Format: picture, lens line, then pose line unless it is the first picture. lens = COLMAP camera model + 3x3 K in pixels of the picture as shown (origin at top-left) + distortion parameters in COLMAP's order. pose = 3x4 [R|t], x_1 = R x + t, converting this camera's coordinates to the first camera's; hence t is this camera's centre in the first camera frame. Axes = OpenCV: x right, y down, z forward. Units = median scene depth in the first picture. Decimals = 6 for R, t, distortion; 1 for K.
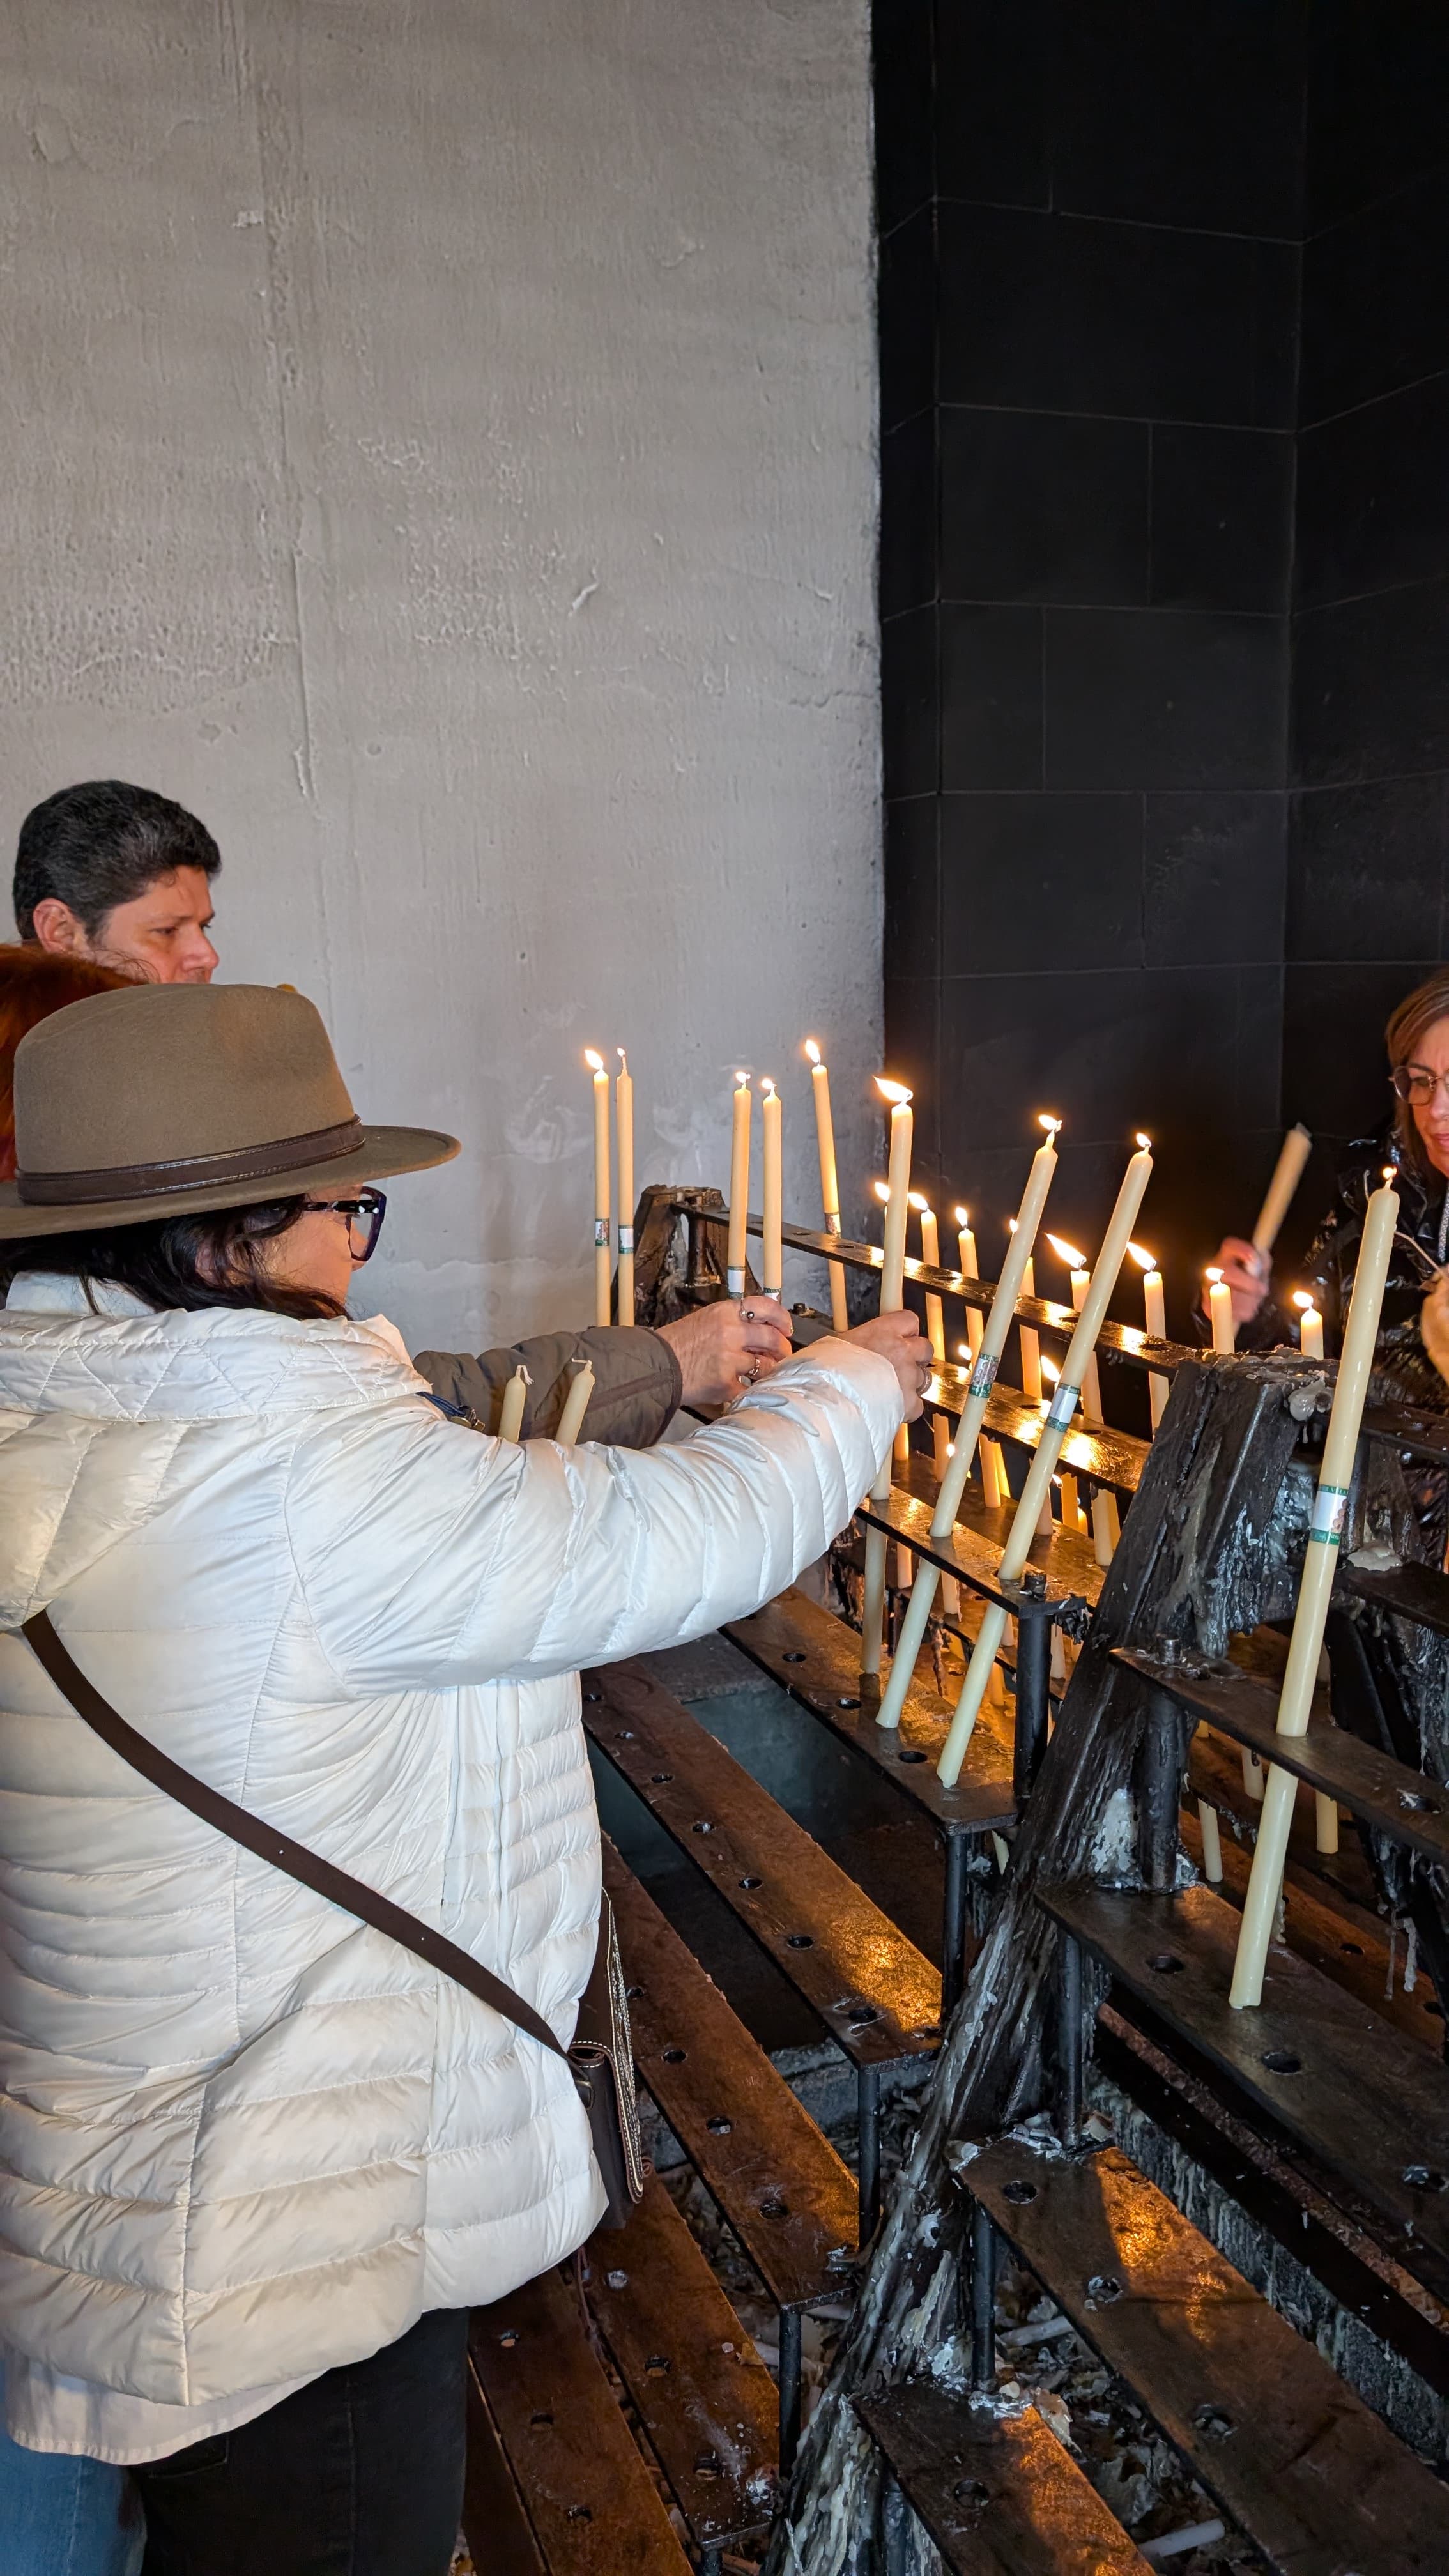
lens RADIAL K [[1838.2, 0, 727.4], [0, 1838.2, 1299.4], [0, 0, 1]] dist [0.004532, -0.004940]
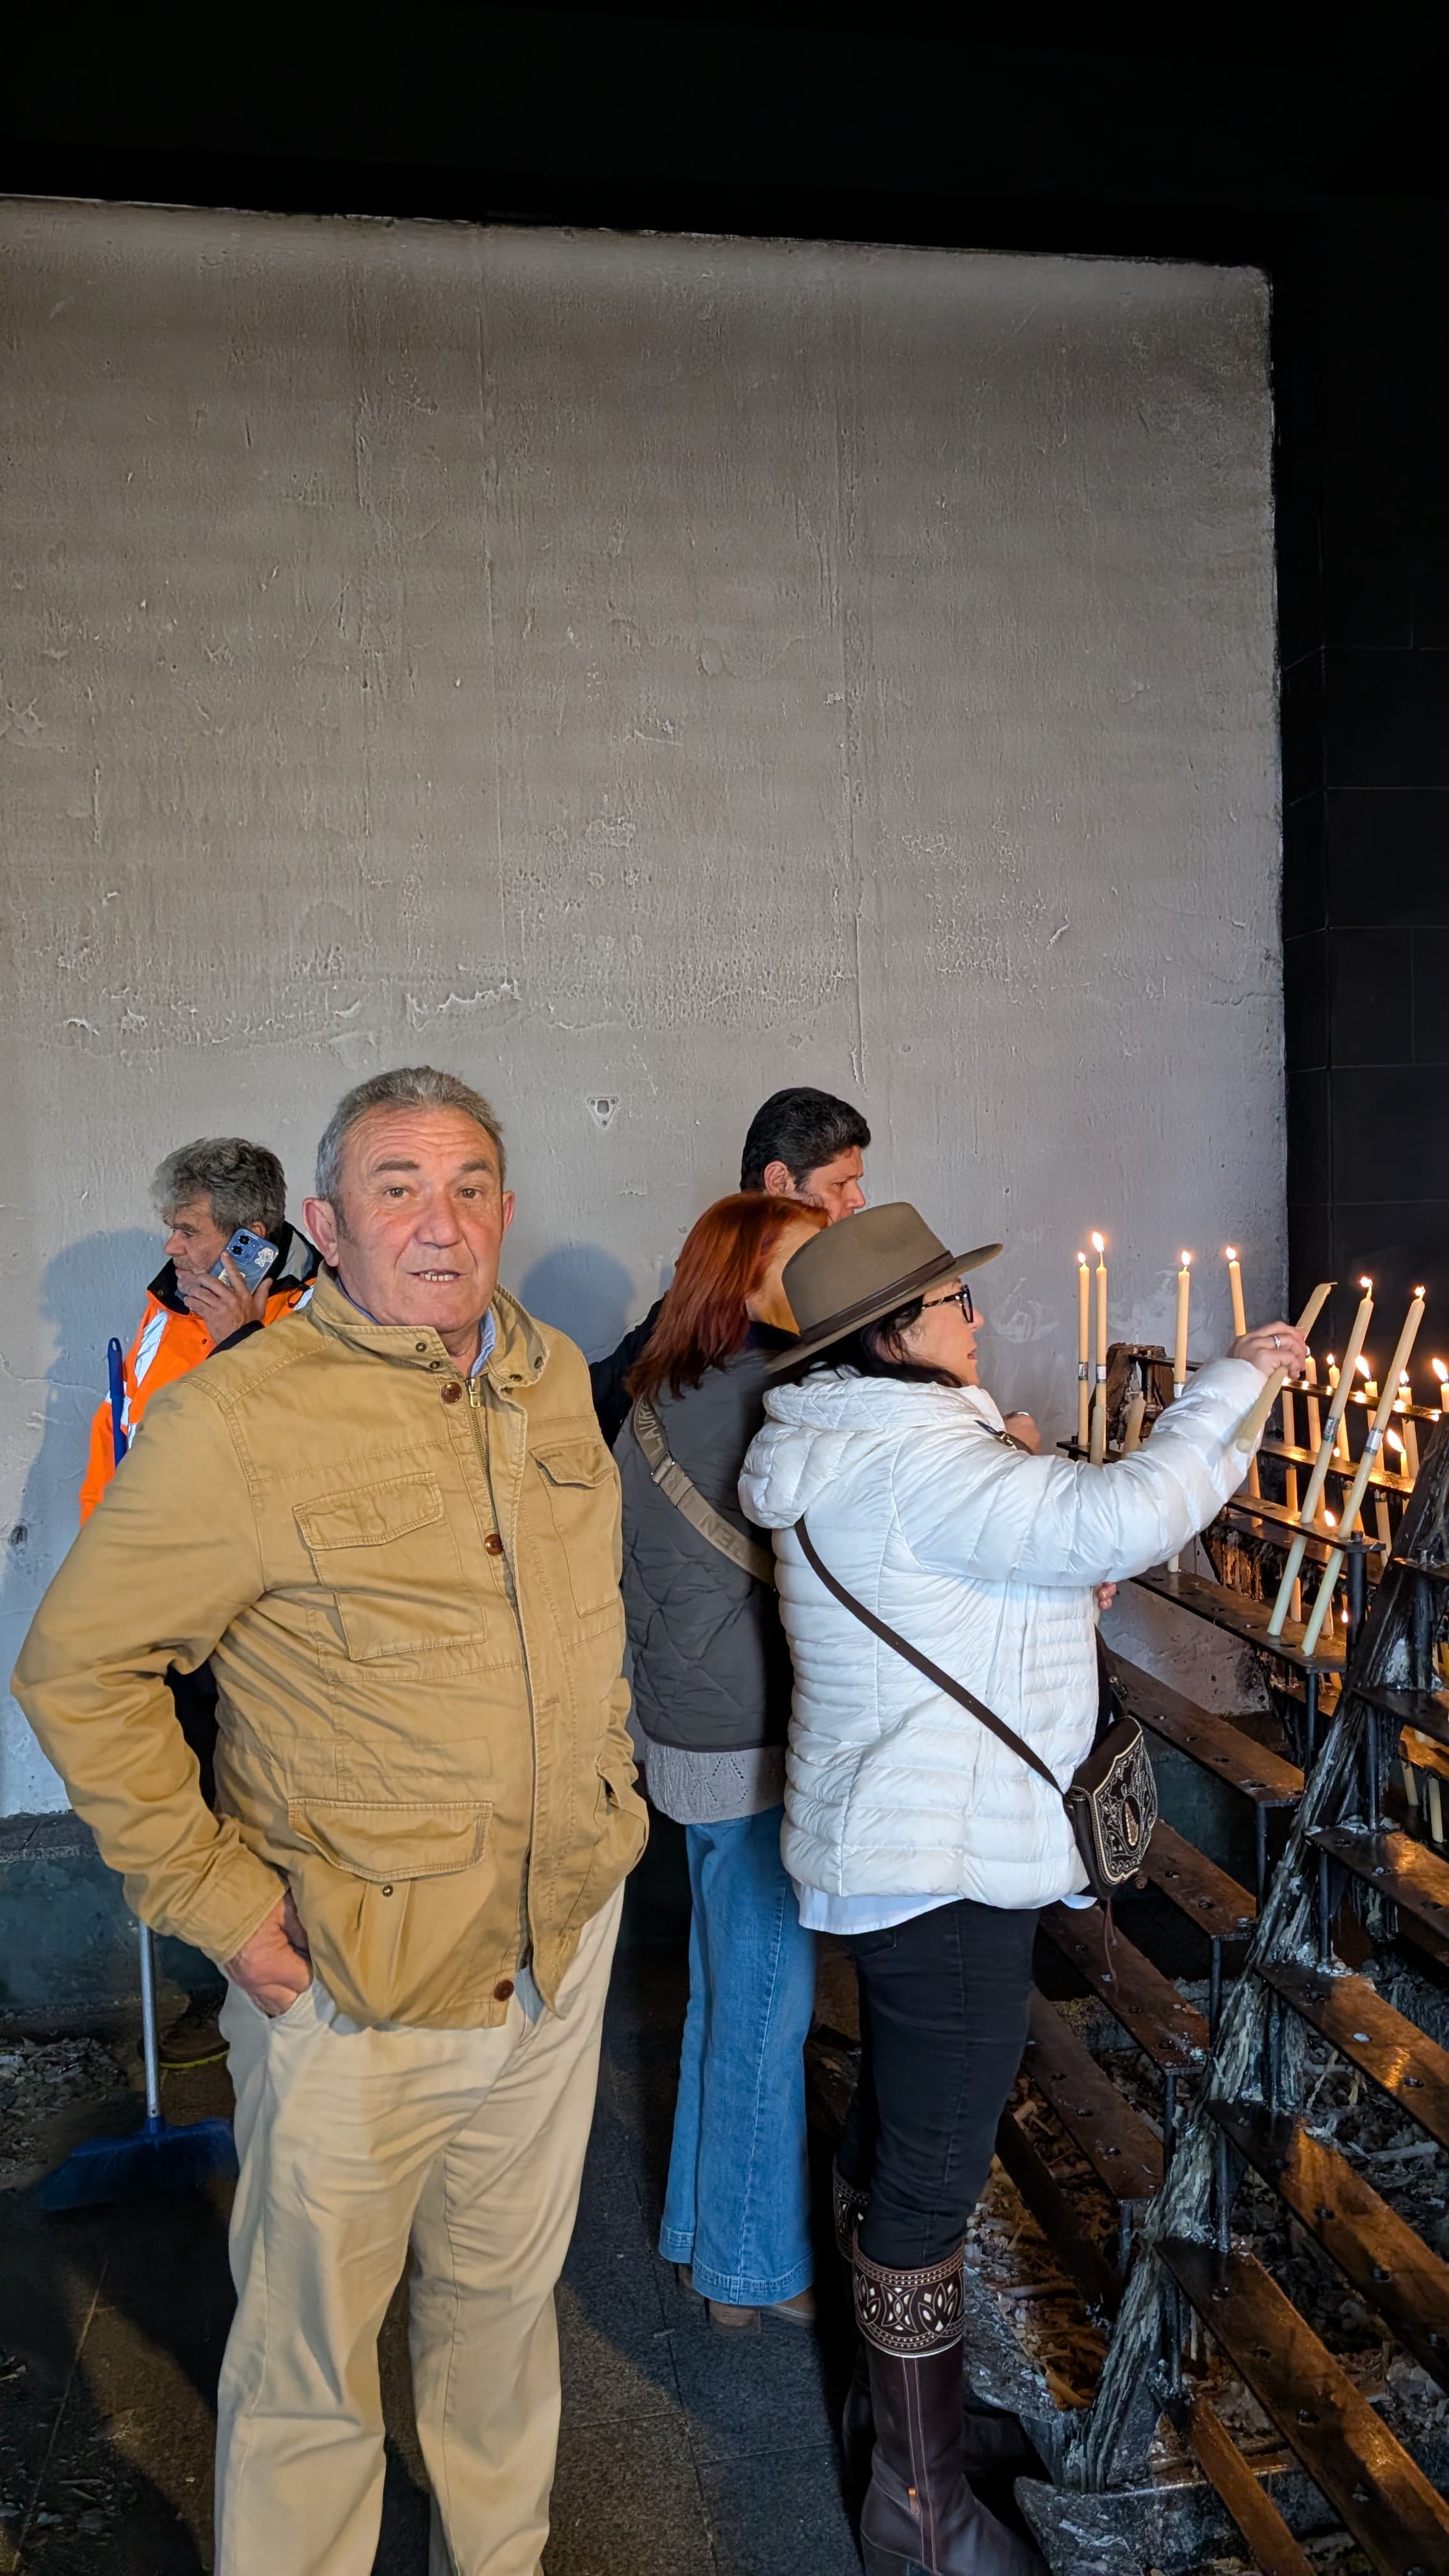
lens RADIAL K [[1832.2, 0, 770.4], [0, 1832.2, 1306.2], [0, 0, 1]] dist [0.106199, -0.267071]
pose [[0.980249, 0.005689, -0.197686, -0.037579], [-0.029469, 0.992628, -0.117561, 0.160028], [0.195560, 0.121065, 0.973190, -0.893481]]
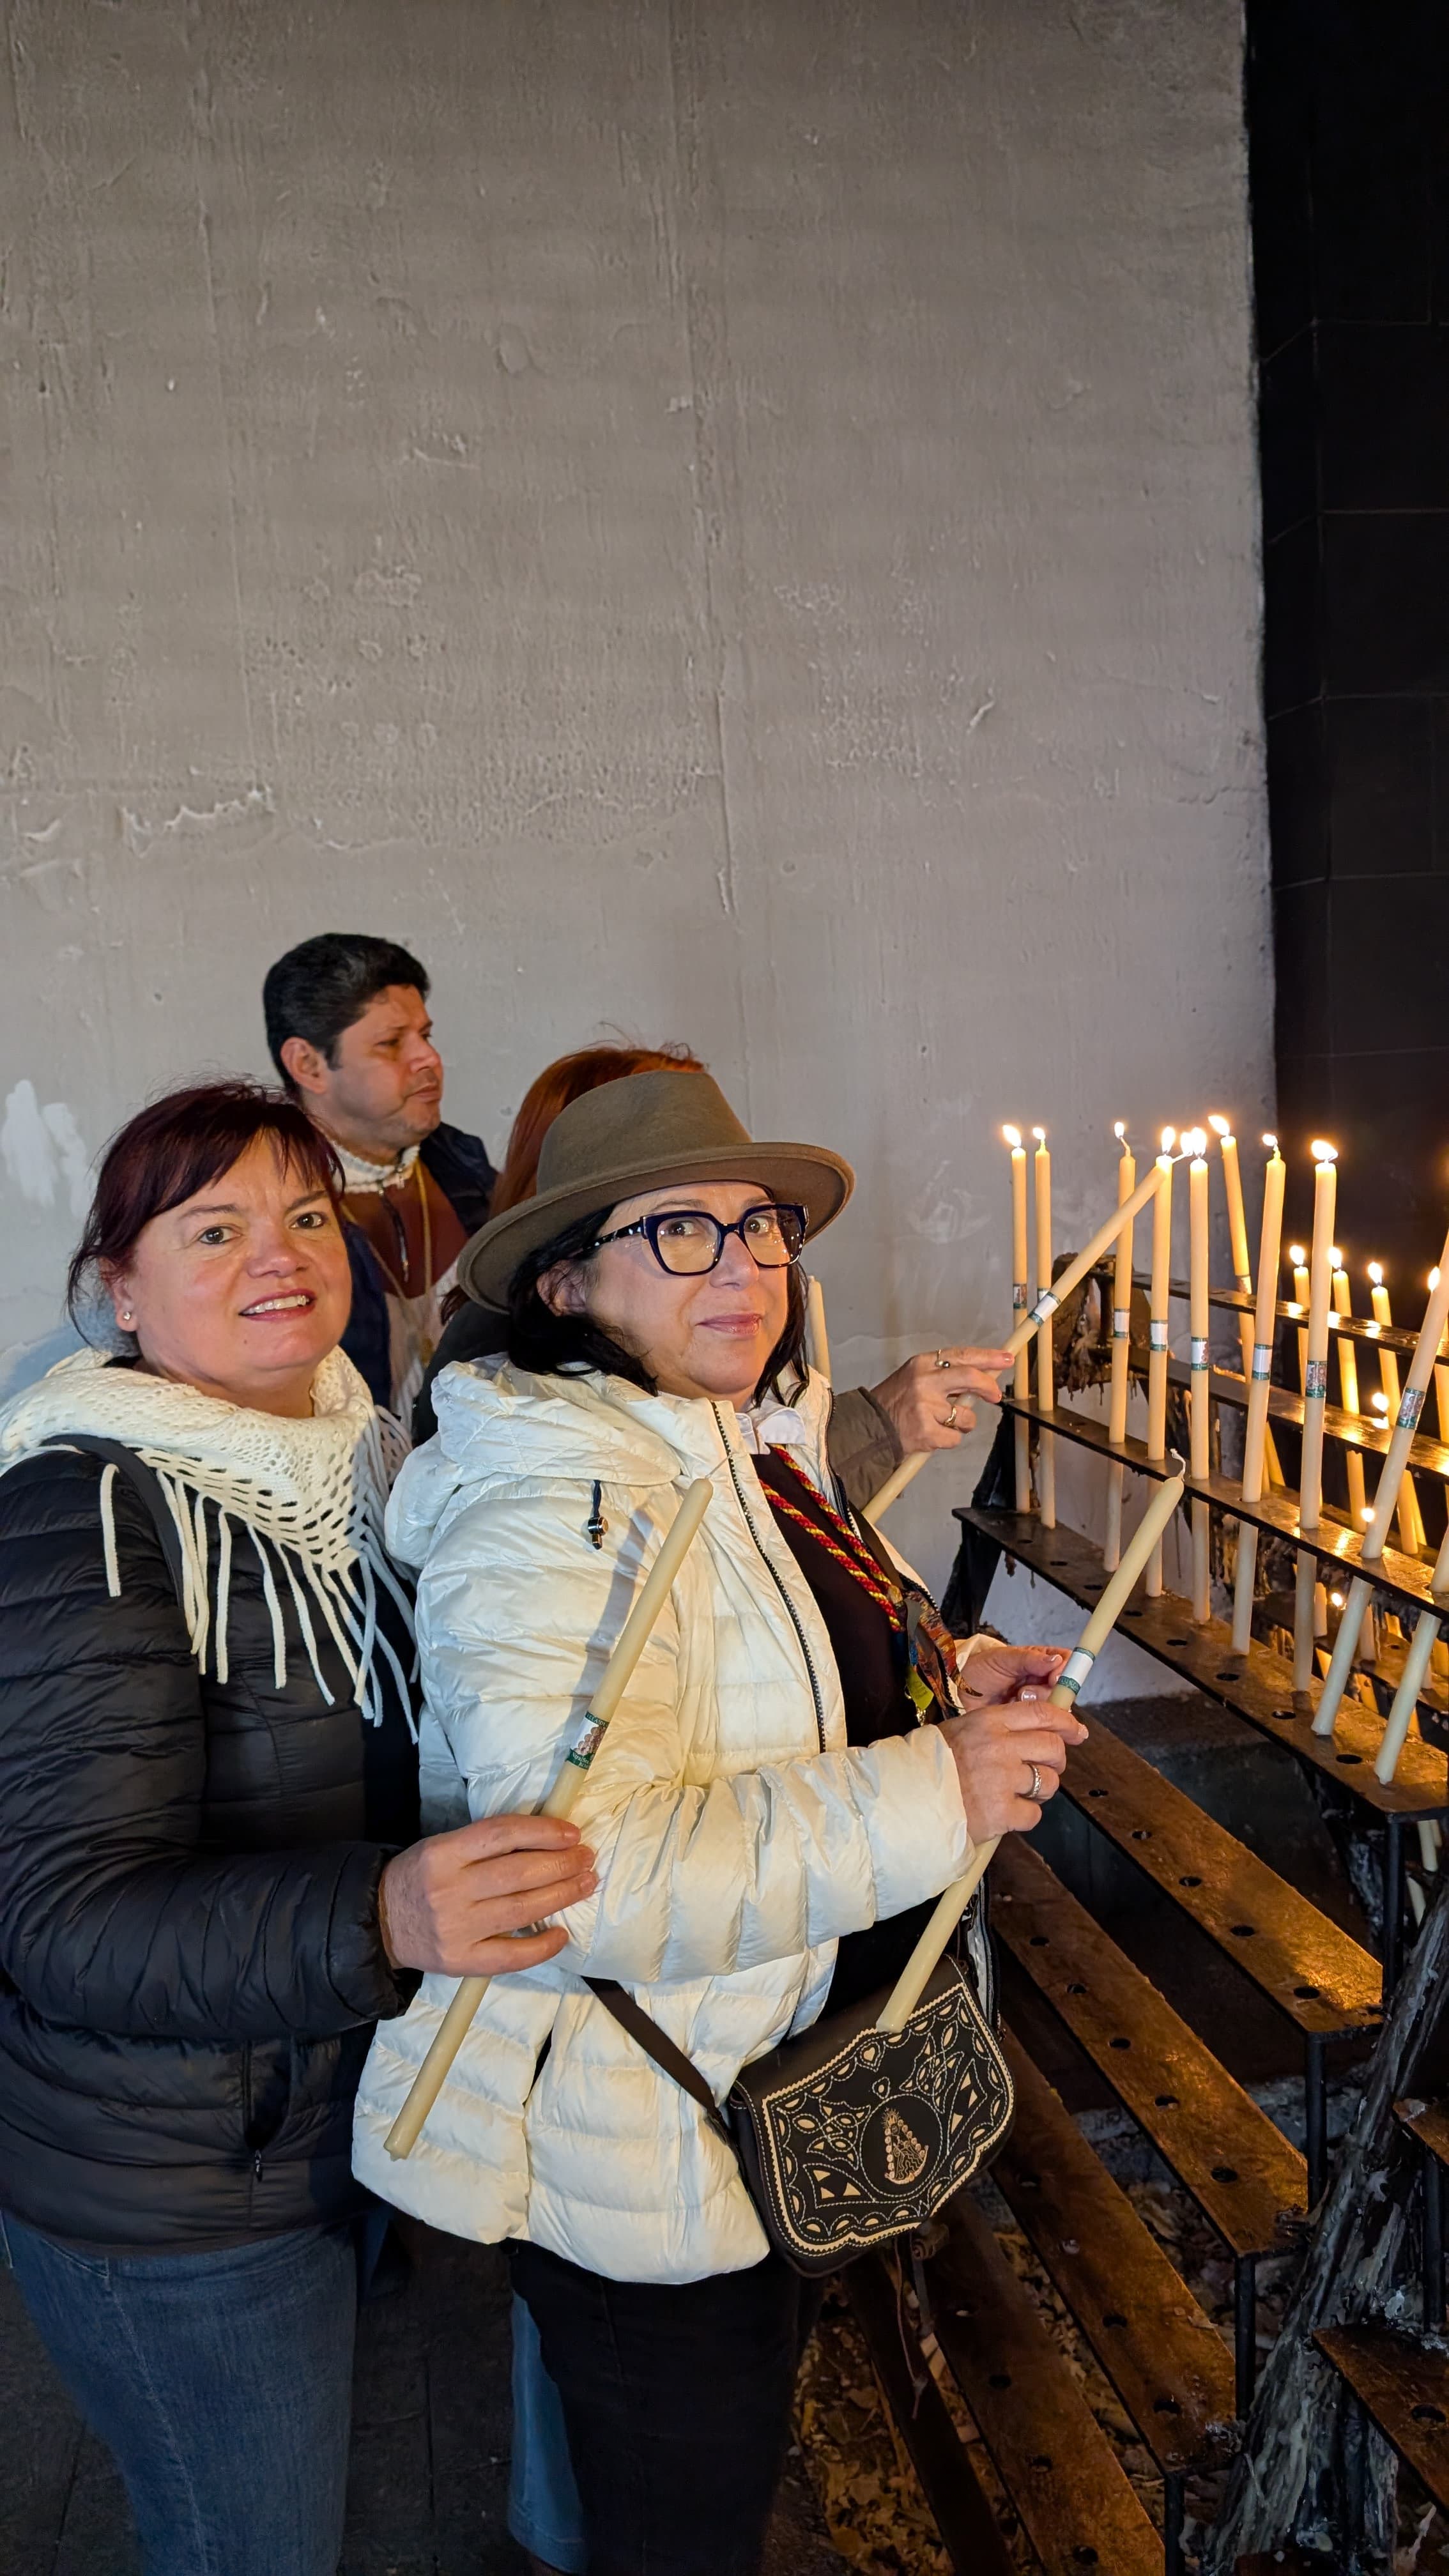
lens RADIAL K [[1850.5, 0, 773.3], [0, 1850.5, 1301.9], [0, 0, 1]] dist [-0.000868, -0.000332]
pose [[0.985628, -0.011997, -0.168503, -0.049765], [0.003196, 0.998621, -0.052406, 0.037403], [0.168900, 0.051114, 0.984307, -0.156494]]
